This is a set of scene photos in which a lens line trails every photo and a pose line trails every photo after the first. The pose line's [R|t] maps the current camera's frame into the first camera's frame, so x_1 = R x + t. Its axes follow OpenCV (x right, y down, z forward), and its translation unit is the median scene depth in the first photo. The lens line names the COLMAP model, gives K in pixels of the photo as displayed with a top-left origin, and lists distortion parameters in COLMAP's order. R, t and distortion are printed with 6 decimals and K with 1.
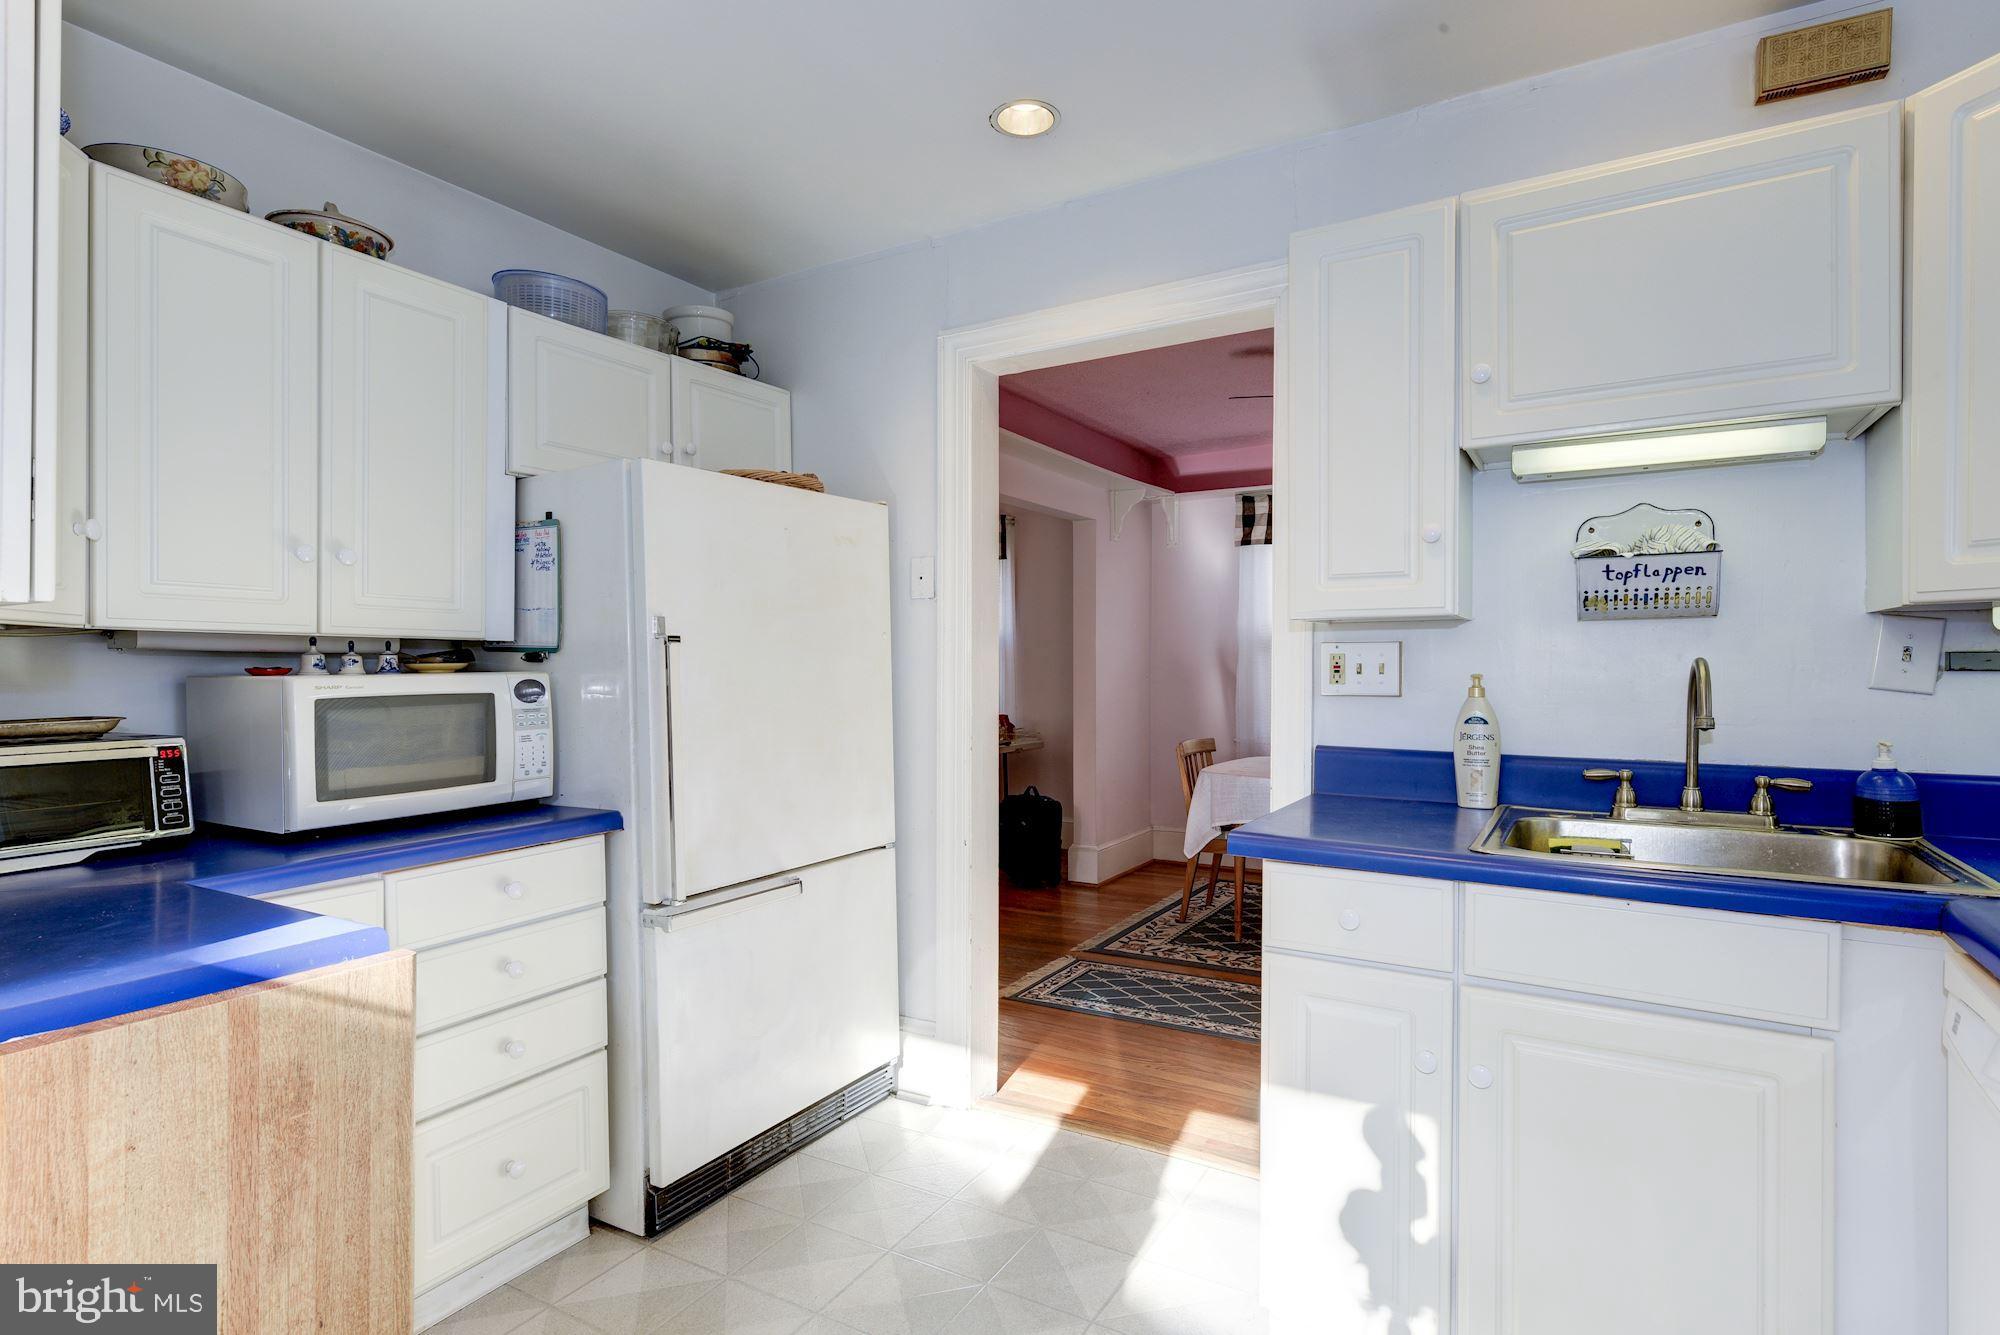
lens RADIAL K [[1025.4, 0, 996.2], [0, 1025.4, 670.5], [0, 0, 1]] dist [0.003096, -0.000654]
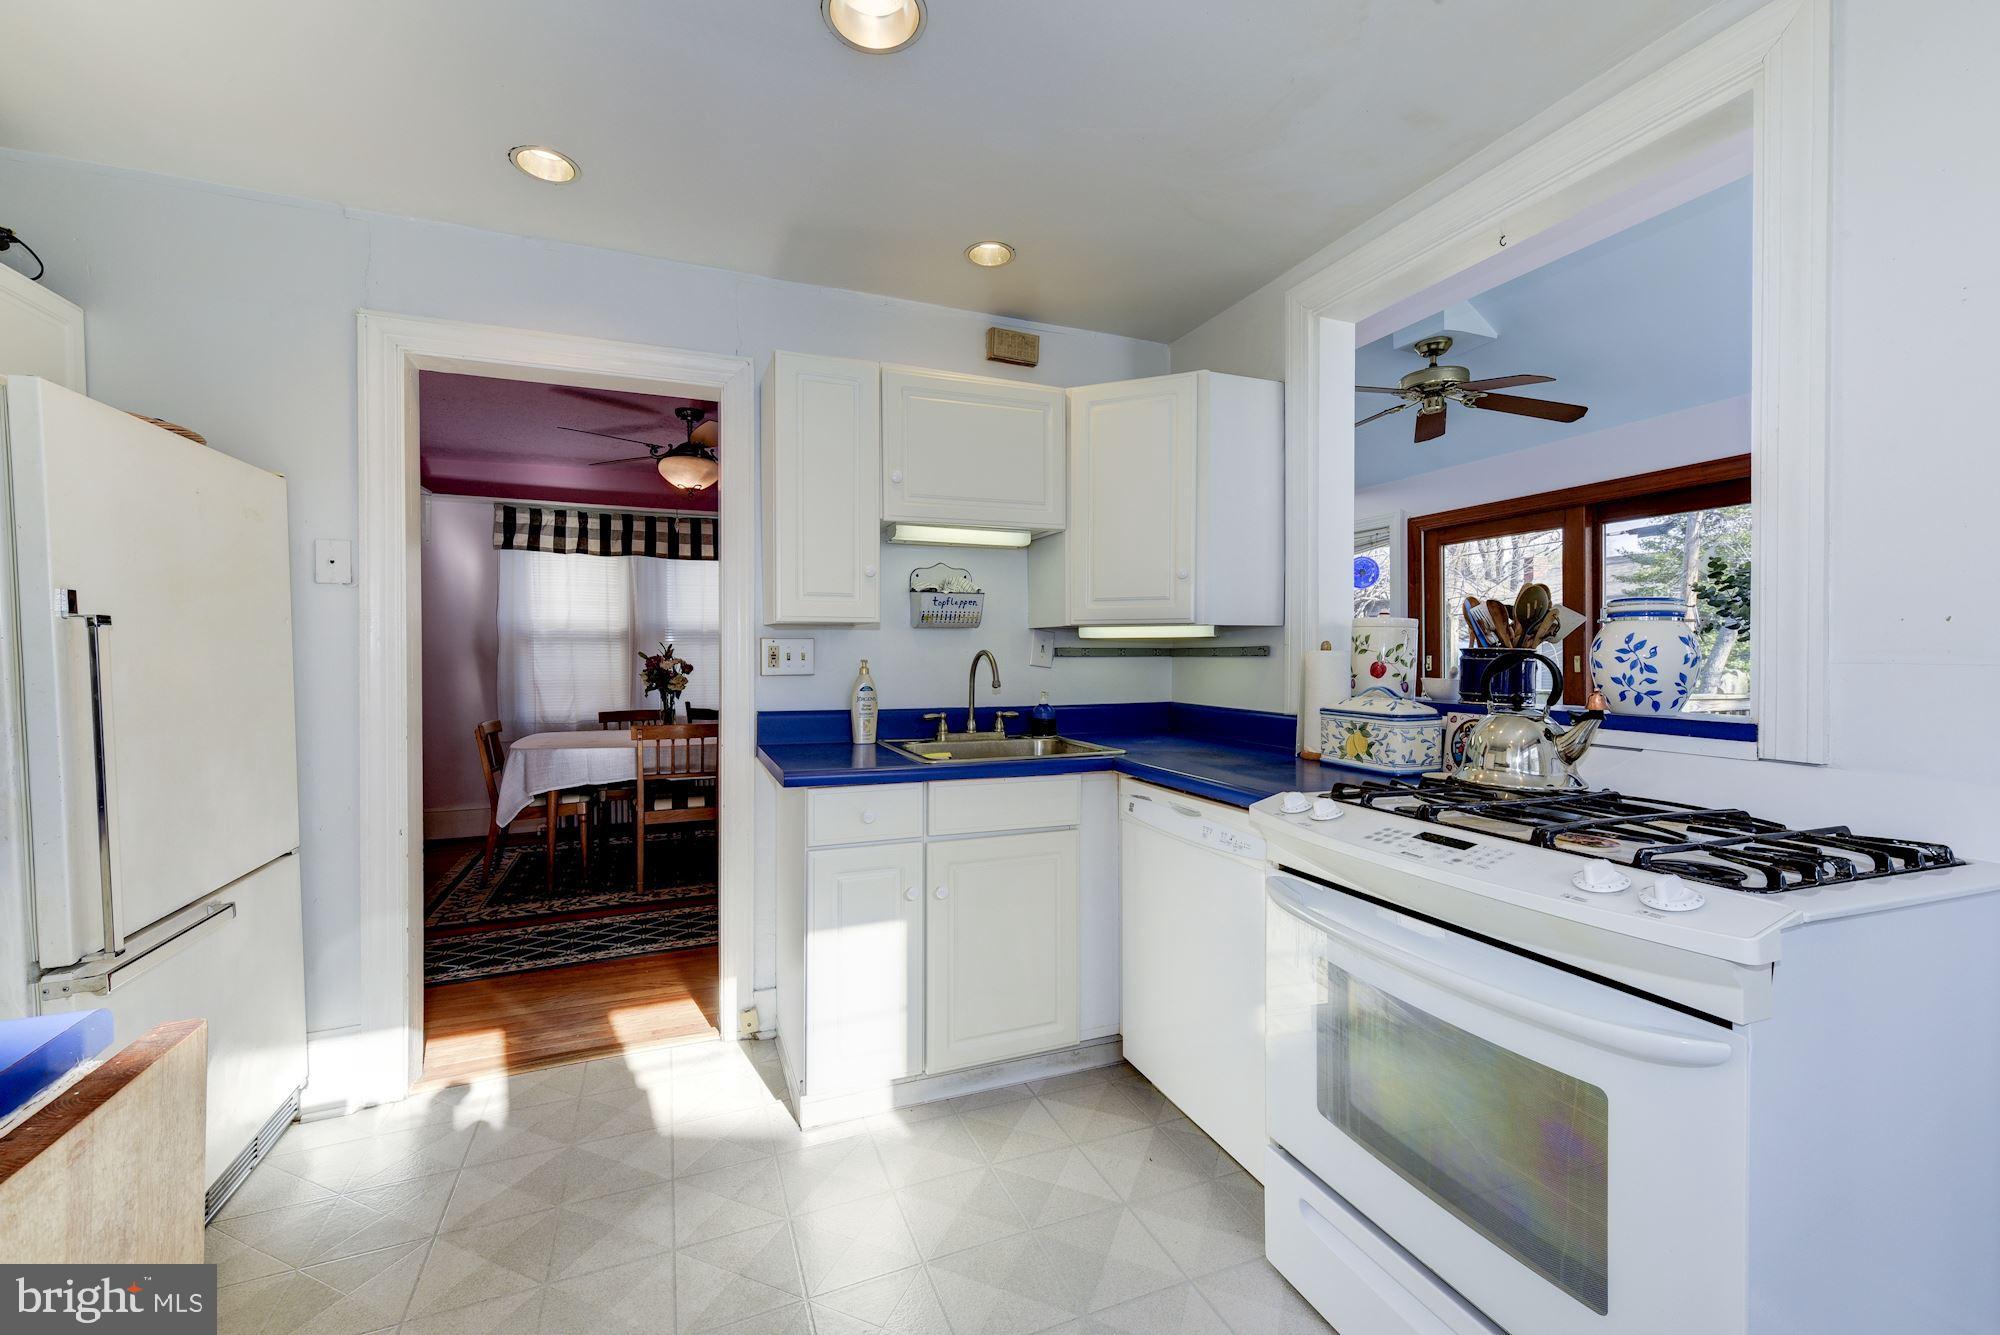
lens RADIAL K [[804.1, 0, 1001.8], [0, 804.1, 661.8], [0, 0, 1]] dist [-0.001418, -0.000353]
pose [[0.591946, -0.006629, 0.805950, -0.398674], [0.004784, 0.999977, 0.004711, 0.001906], [-0.805964, 0.001067, 0.591964, 0.086163]]
